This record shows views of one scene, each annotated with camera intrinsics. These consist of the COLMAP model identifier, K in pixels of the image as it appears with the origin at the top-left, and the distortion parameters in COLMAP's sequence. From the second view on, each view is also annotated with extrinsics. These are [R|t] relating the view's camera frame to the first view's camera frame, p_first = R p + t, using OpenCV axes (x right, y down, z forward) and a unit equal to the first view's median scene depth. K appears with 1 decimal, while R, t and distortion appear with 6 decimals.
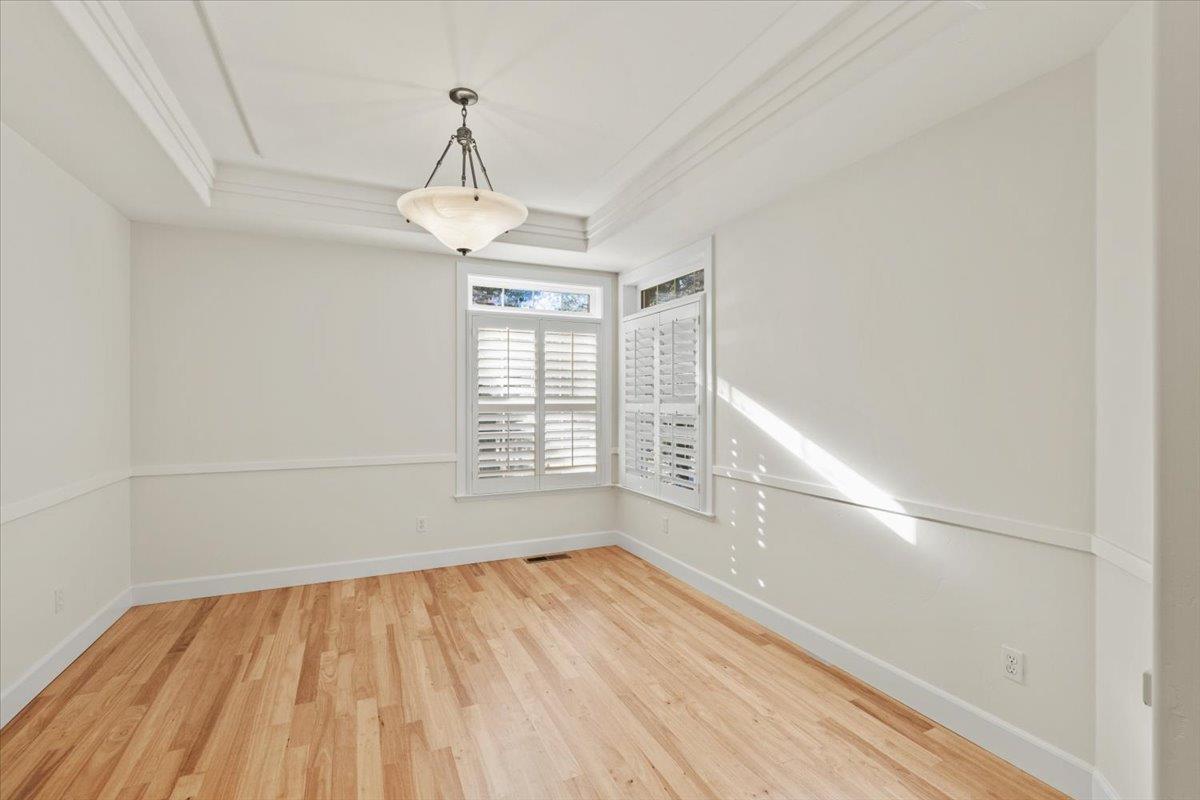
lens RADIAL K [[548.4, 0, 616.6], [0, 548.4, 399.1], [0, 0, 1]] dist [0.000821, 0.000281]
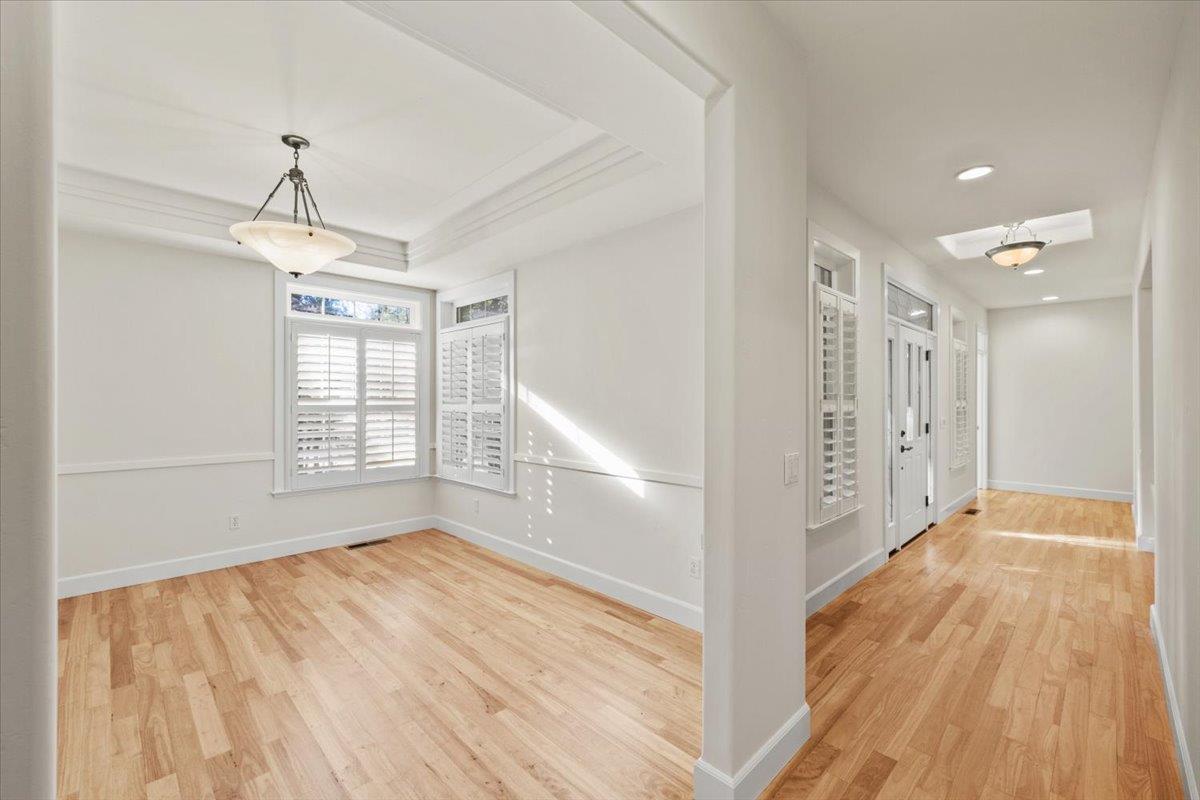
lens RADIAL K [[548.4, 0, 616.6], [0, 548.4, 399.1], [0, 0, 1]] dist [0.000821, 0.000281]
pose [[0.950749, 0.001795, 0.309957, 0.008297], [-0.000552, 0.999991, -0.004101, 0.001720], [-0.309962, 0.003728, 0.950742, -0.258095]]
